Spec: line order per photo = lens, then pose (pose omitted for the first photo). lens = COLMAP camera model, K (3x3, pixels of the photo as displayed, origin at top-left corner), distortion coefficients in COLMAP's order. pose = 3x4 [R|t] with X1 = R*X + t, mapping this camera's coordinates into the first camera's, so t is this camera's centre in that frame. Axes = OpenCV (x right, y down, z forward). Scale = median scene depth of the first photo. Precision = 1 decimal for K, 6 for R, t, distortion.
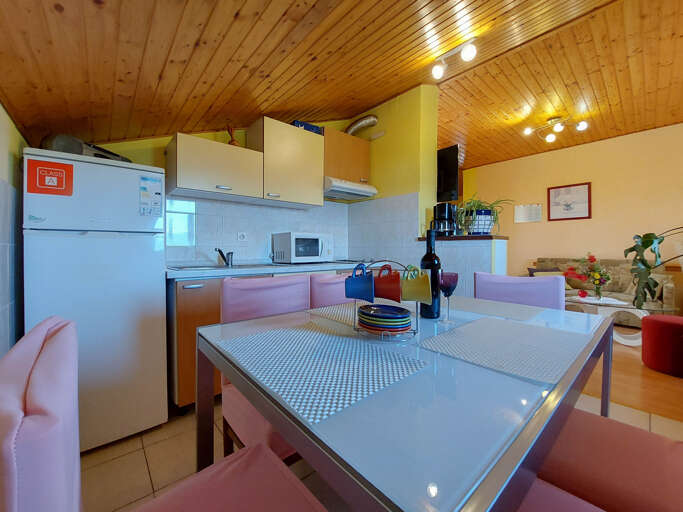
lens RADIAL K [[275.6, 0, 341.5], [0, 275.6, 256.0], [0, 0, 1]] dist [-0.019184, -0.000651]
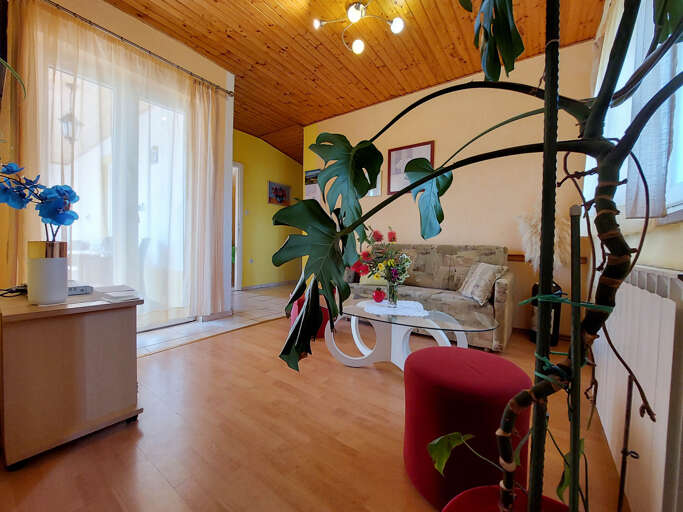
lens RADIAL K [[275.6, 0, 341.5], [0, 275.6, 256.0], [0, 0, 1]] dist [-0.019184, -0.000651]
pose [[0.968207, 0.021212, 0.249250, 0.556778], [-0.024992, 0.999616, 0.012010, 0.041727], [-0.248899, -0.017858, 0.968365, 0.374032]]
